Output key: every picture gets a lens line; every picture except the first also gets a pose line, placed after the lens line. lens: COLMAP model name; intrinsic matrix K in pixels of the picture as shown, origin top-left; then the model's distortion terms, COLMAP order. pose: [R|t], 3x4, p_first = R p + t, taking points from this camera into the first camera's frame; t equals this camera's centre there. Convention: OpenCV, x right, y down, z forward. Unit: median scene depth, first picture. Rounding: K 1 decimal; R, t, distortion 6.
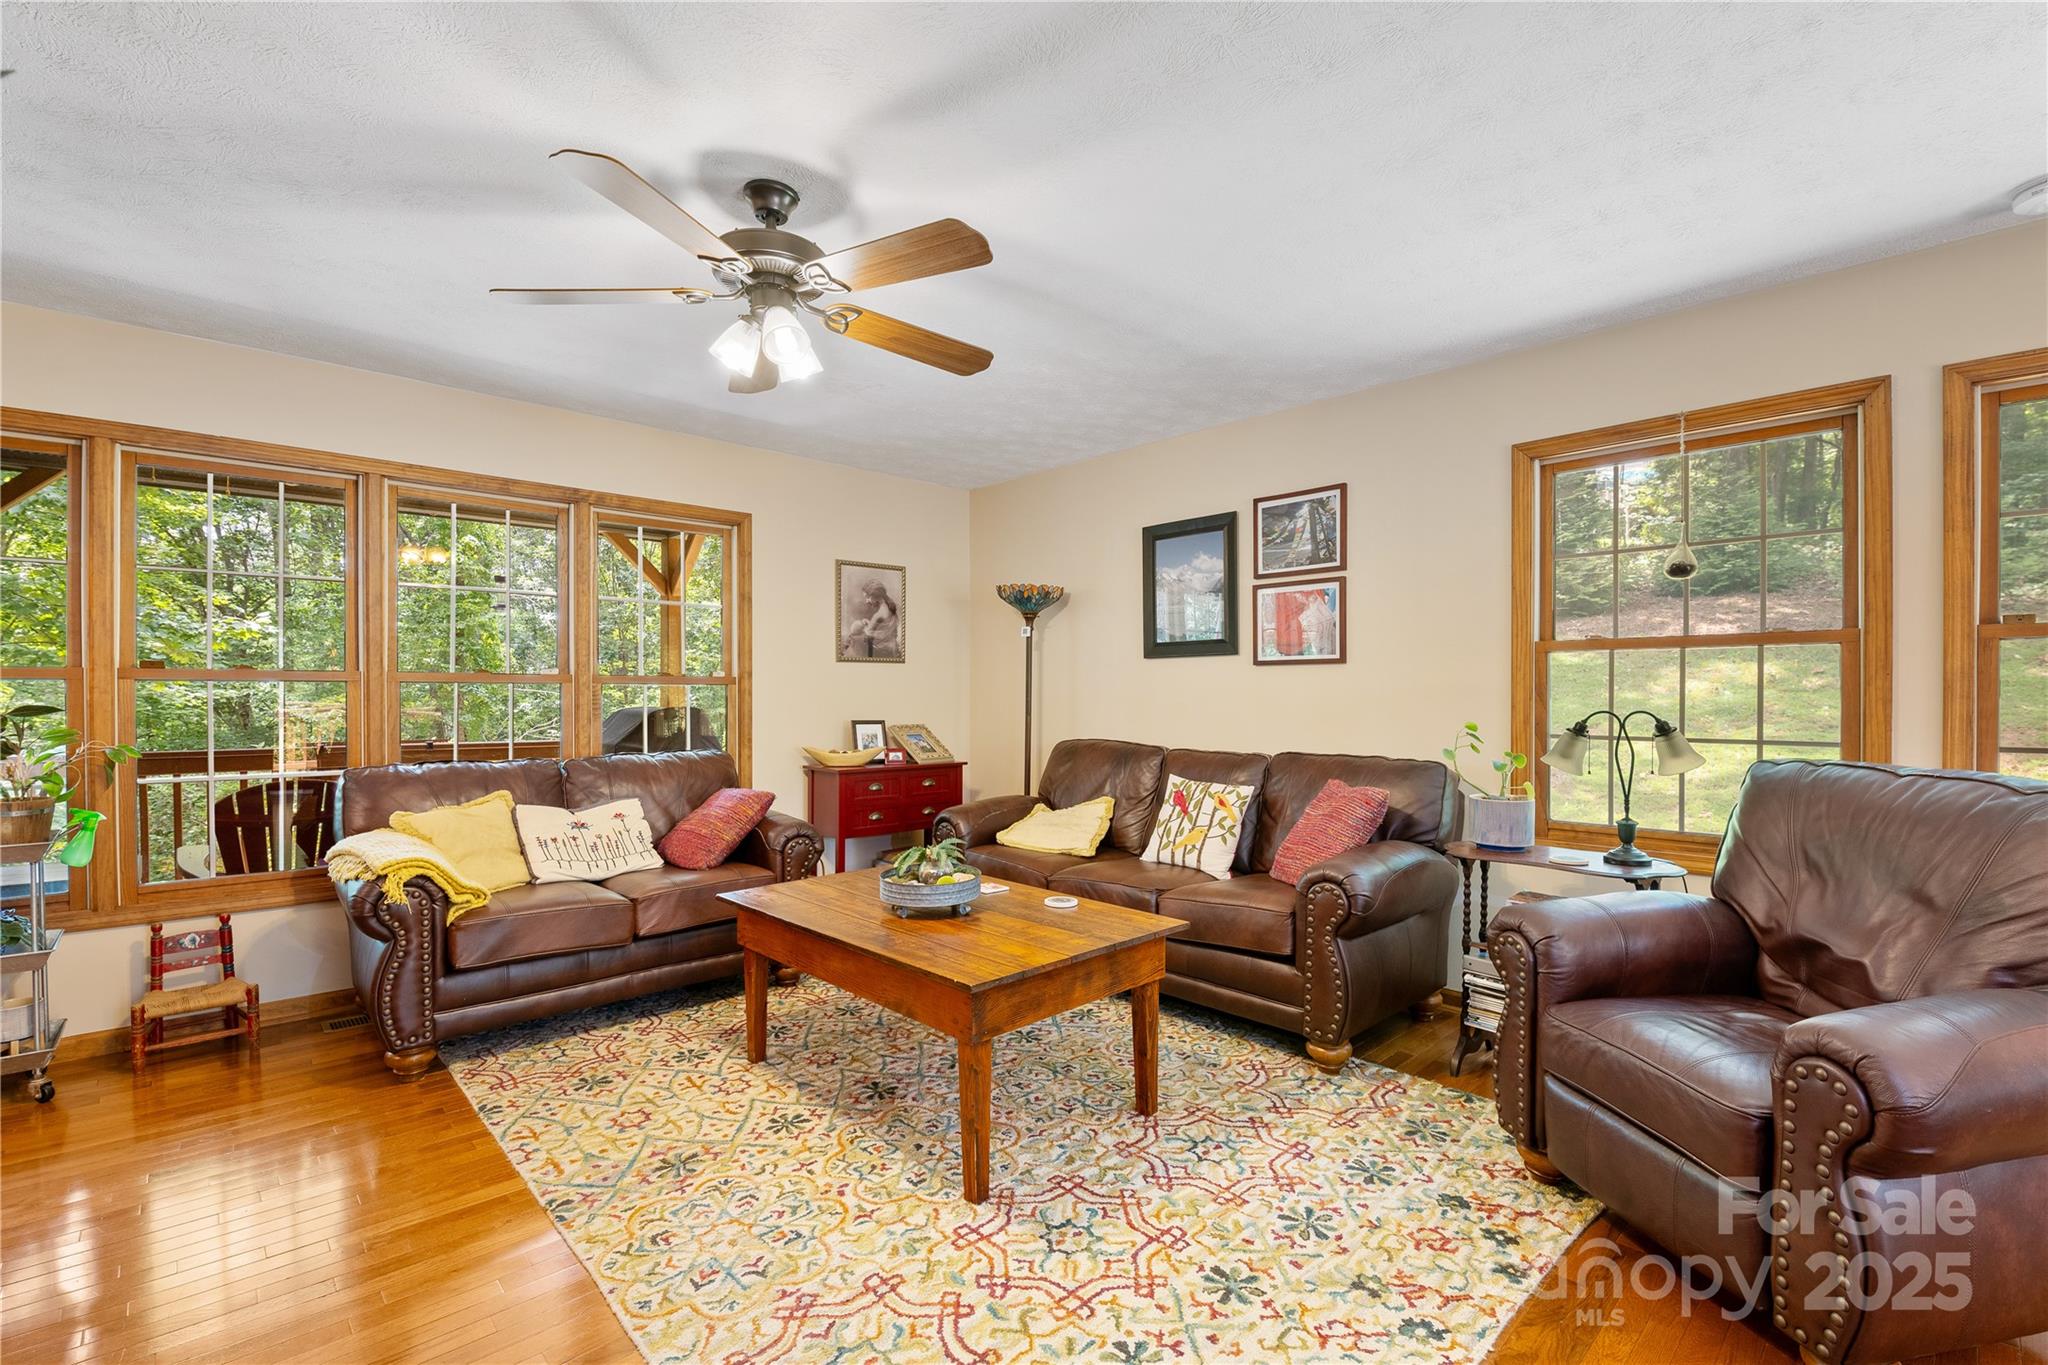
lens RADIAL K [[891.3, 0, 1026.9], [0, 891.3, 703.2], [0, 0, 1]] dist [-0.002065, -0.000194]
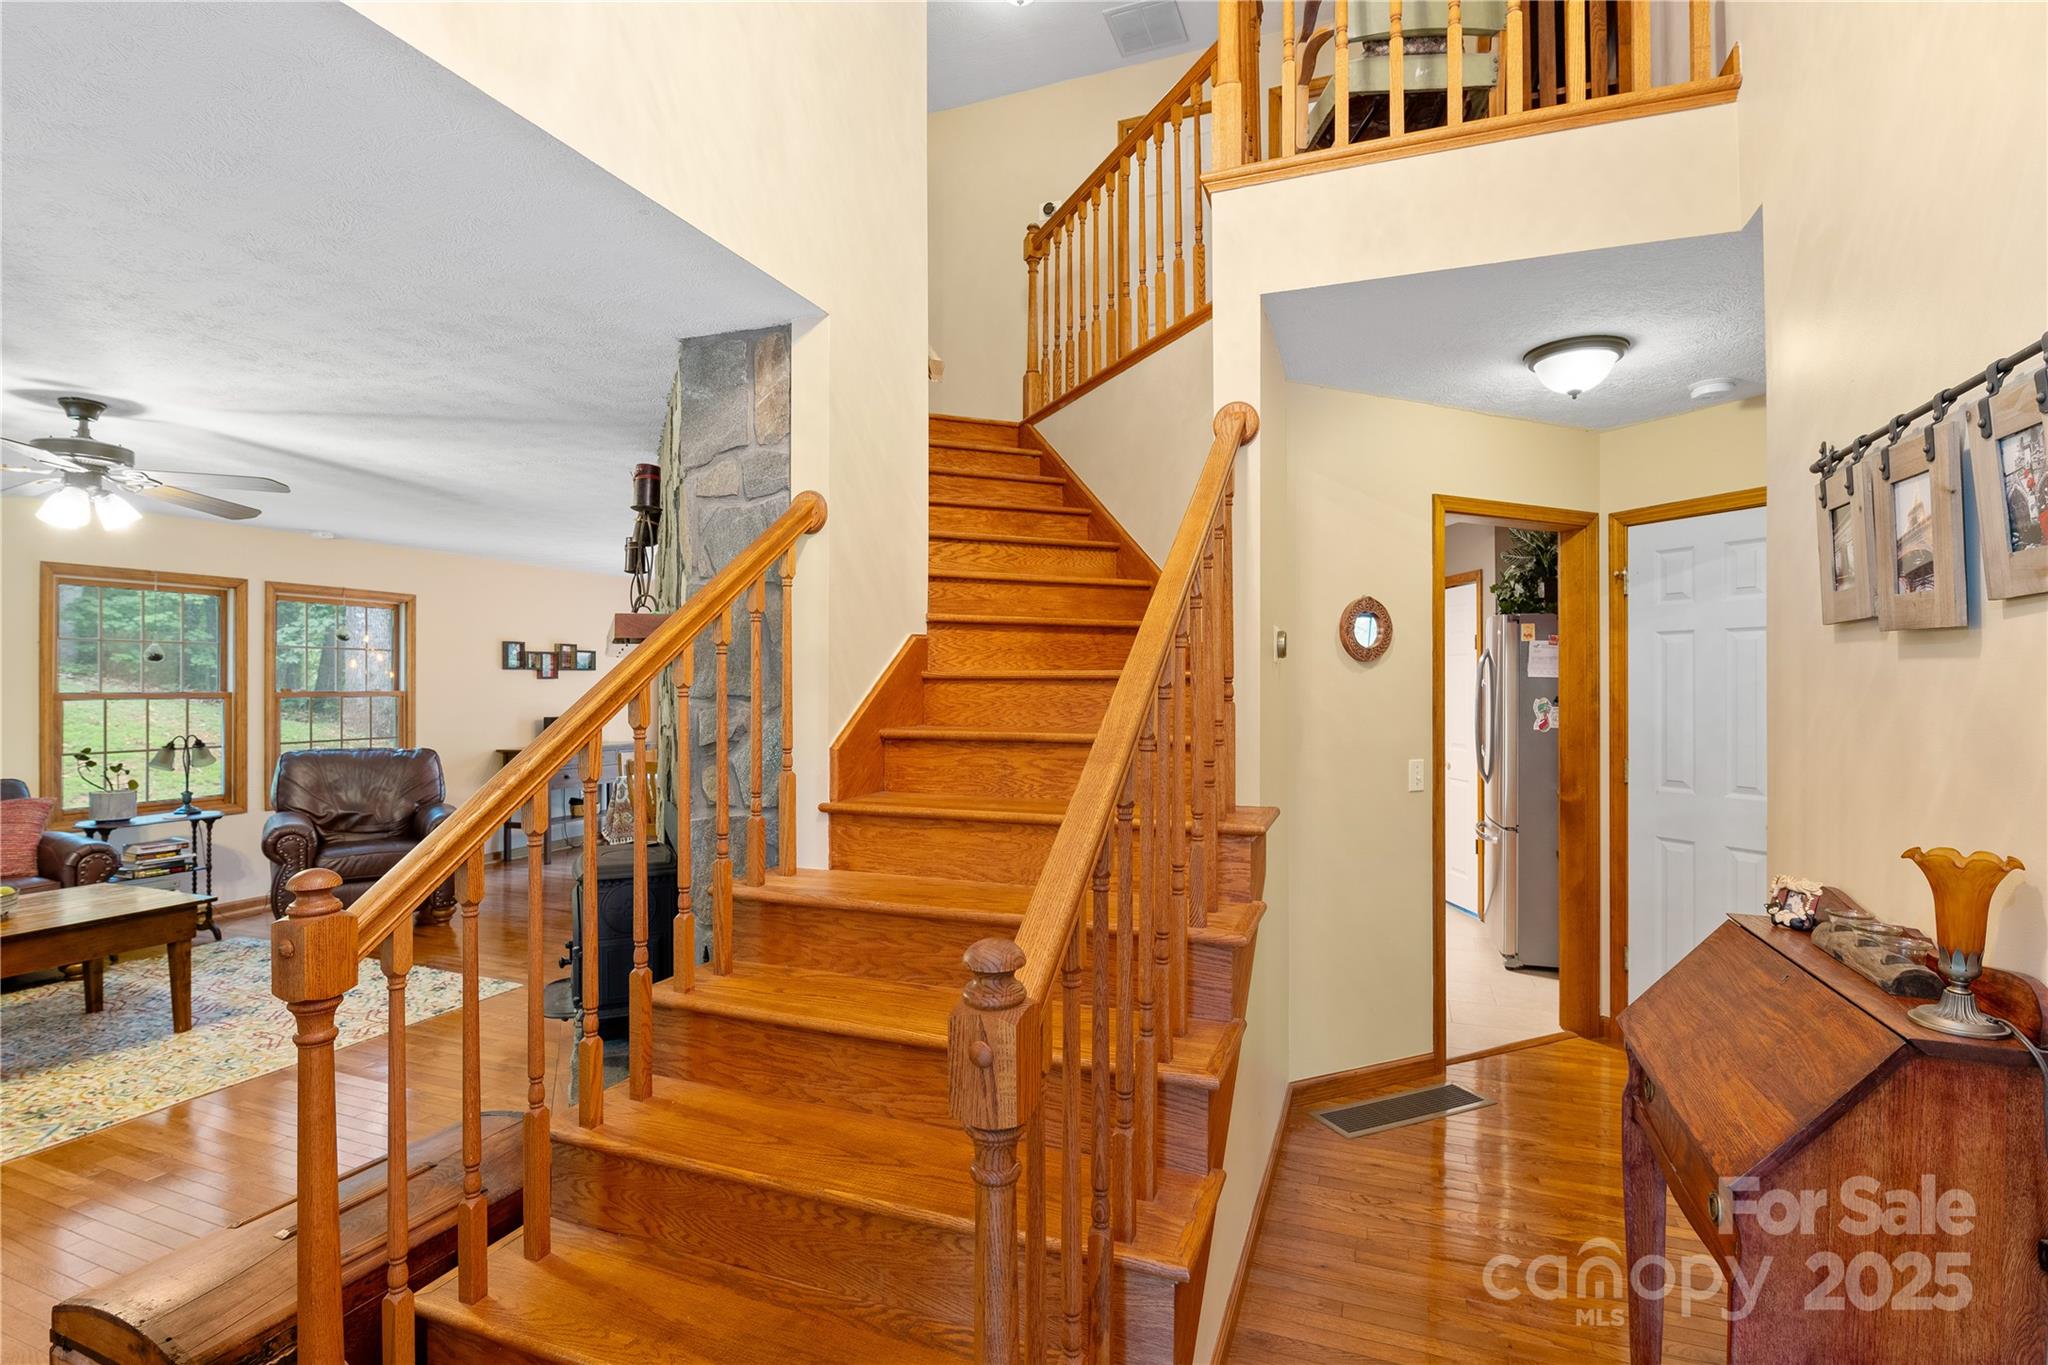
lens RADIAL K [[983.1, 0, 1029.2], [0, 983.1, 681.3], [0, 0, 1]] dist [-0.002785, -0.001636]
pose [[-0.422194, 0.001101, 0.906505, -2.008958], [0.006958, 0.999974, 0.002026, -0.098992], [-0.906479, 0.007163, -0.422191, 0.240745]]
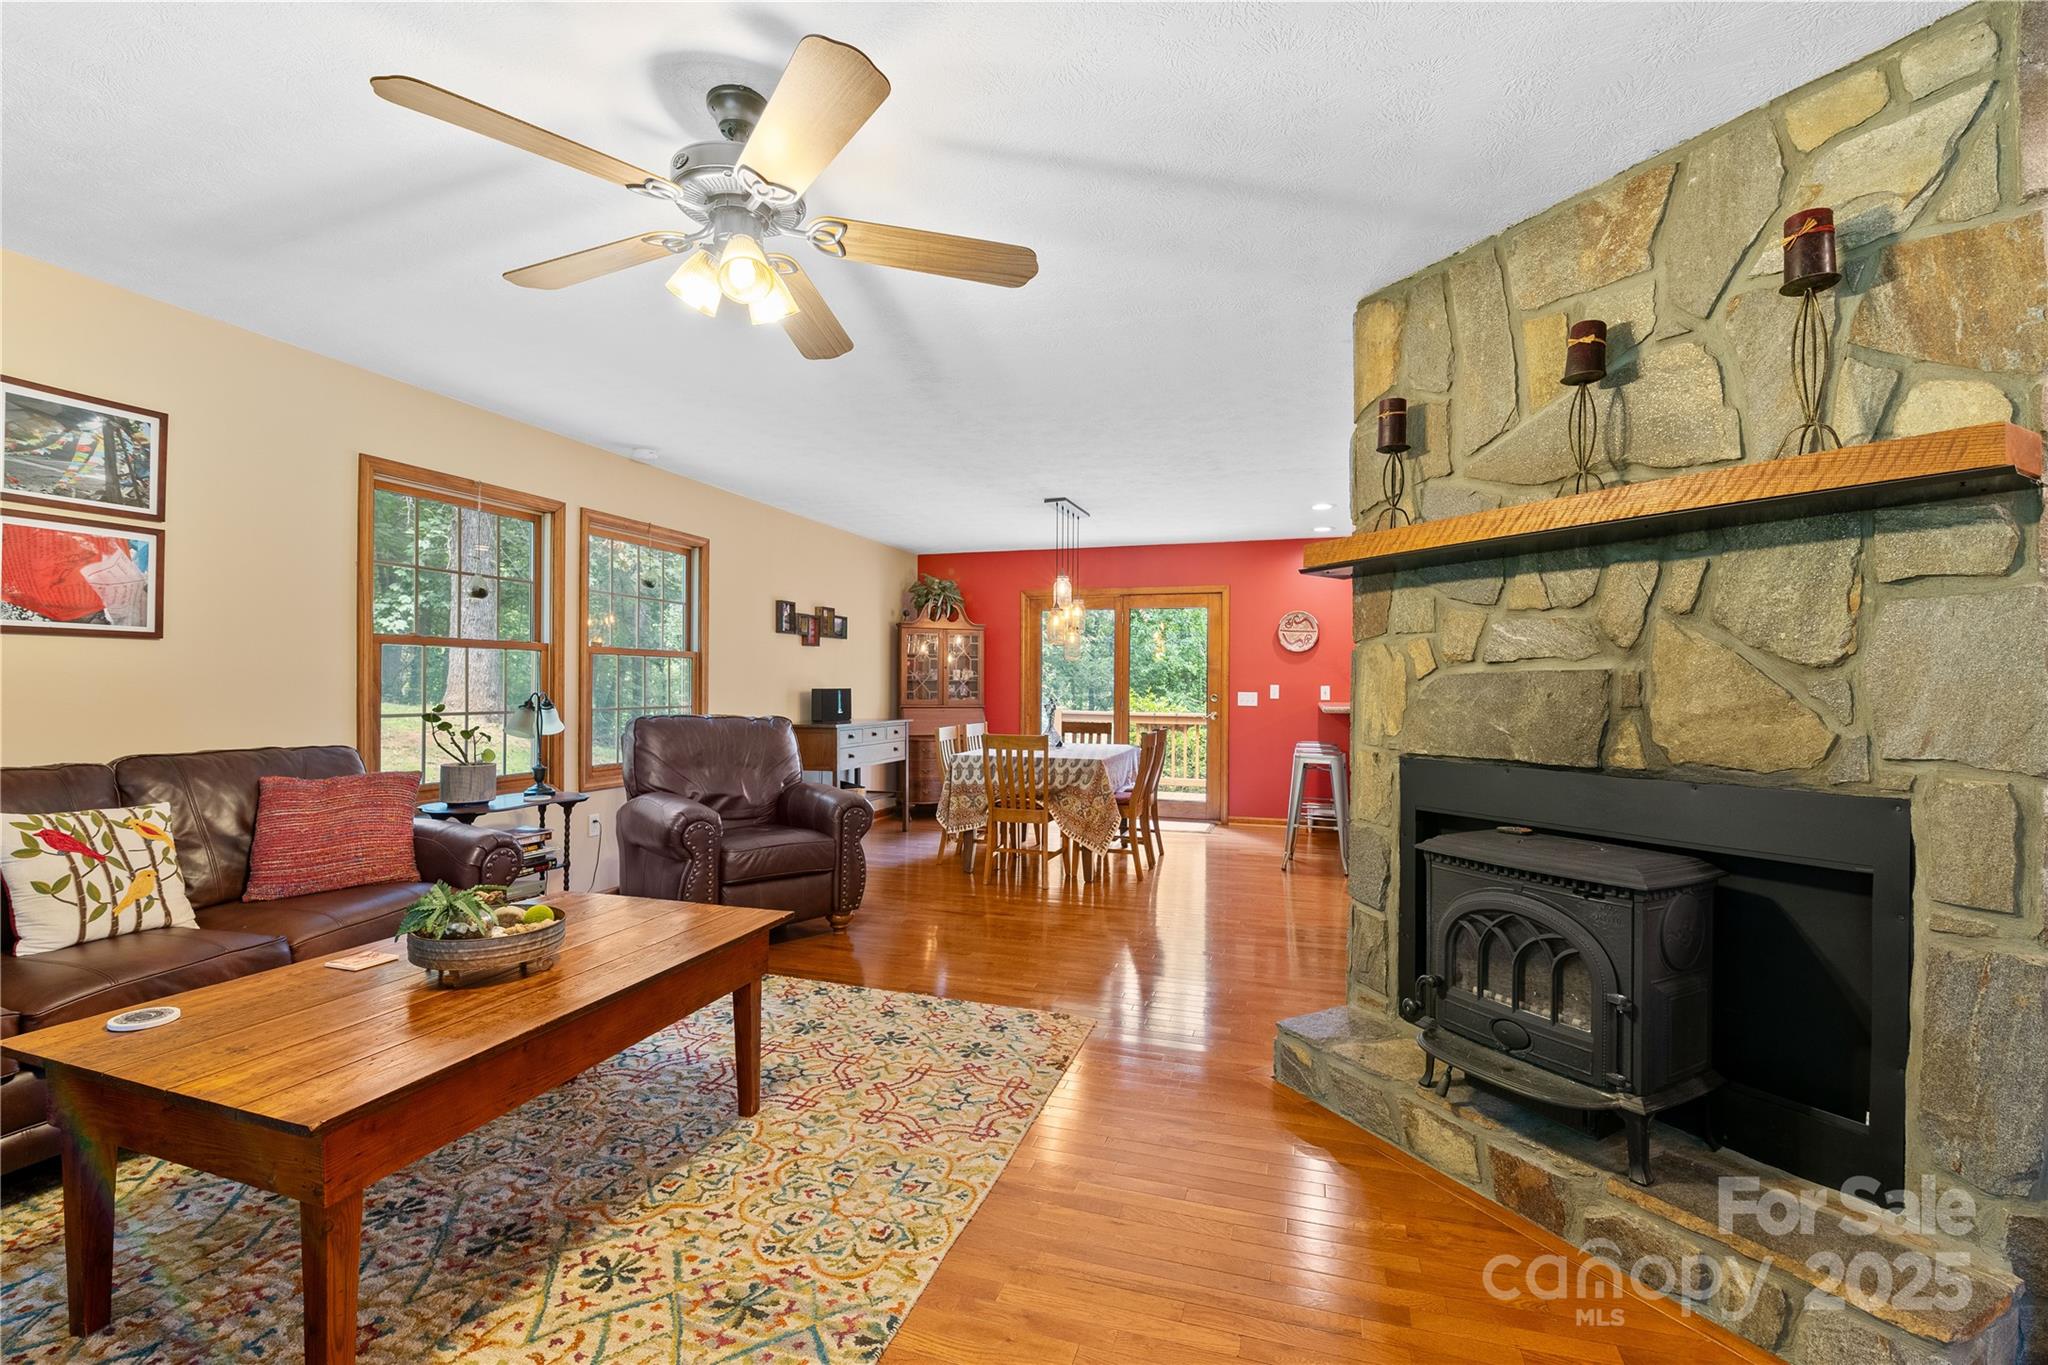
lens RADIAL K [[897.9, 0, 1024.0], [0, 897.9, 682.5], [0, 0, 1]] dist [-0.000270, -0.000224]
pose [[-0.479632, -0.000476, 0.877470, -1.015945], [0.000771, 0.999999, 0.000964, -0.008650], [-0.877470, 0.001139, -0.479631, 1.001061]]
